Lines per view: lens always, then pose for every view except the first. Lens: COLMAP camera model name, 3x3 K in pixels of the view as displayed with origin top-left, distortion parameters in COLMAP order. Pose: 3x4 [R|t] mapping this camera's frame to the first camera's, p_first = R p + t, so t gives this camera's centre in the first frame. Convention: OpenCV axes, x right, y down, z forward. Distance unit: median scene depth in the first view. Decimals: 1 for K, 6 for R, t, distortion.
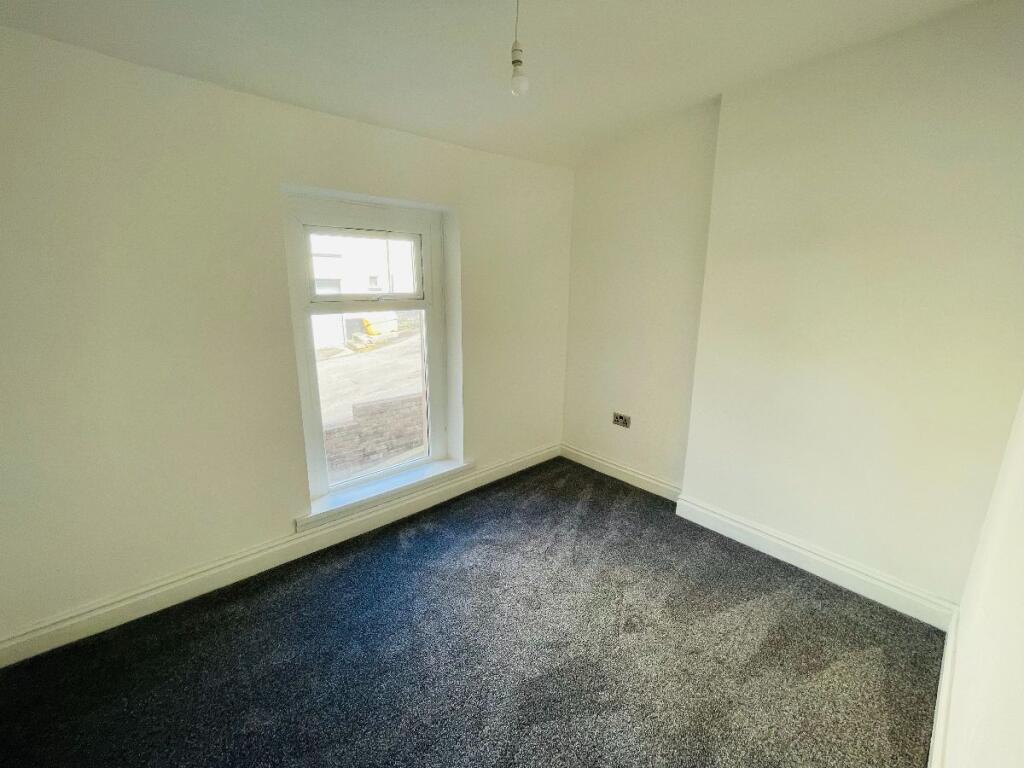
lens RADIAL K [[416.0, 0, 509.0], [0, 416.0, 384.0], [0, 0, 1]] dist [0.000029, -0.000668]
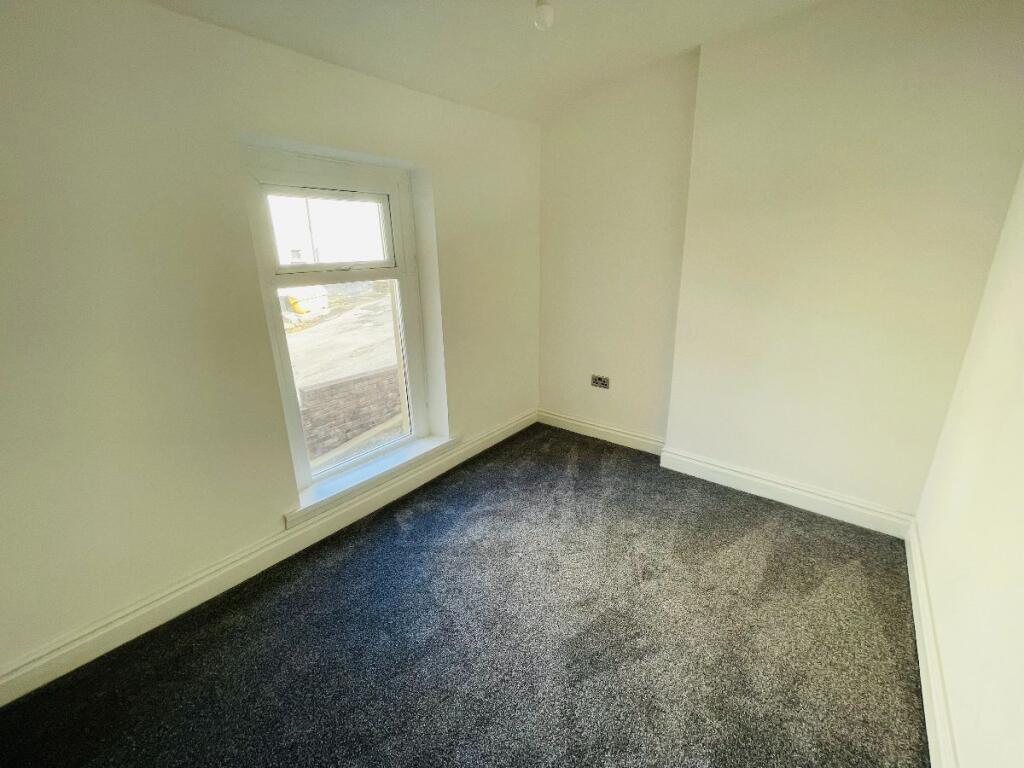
lens RADIAL K [[416.0, 0, 513.3], [0, 416.0, 383.5], [0, 0, 1]] dist [0.000029, -0.000668]
pose [[0.985730, -0.076273, 0.150065, -0.139181], [0.065734, 0.995090, 0.073988, 0.002684], [-0.154971, -0.063068, 0.985904, 0.040313]]
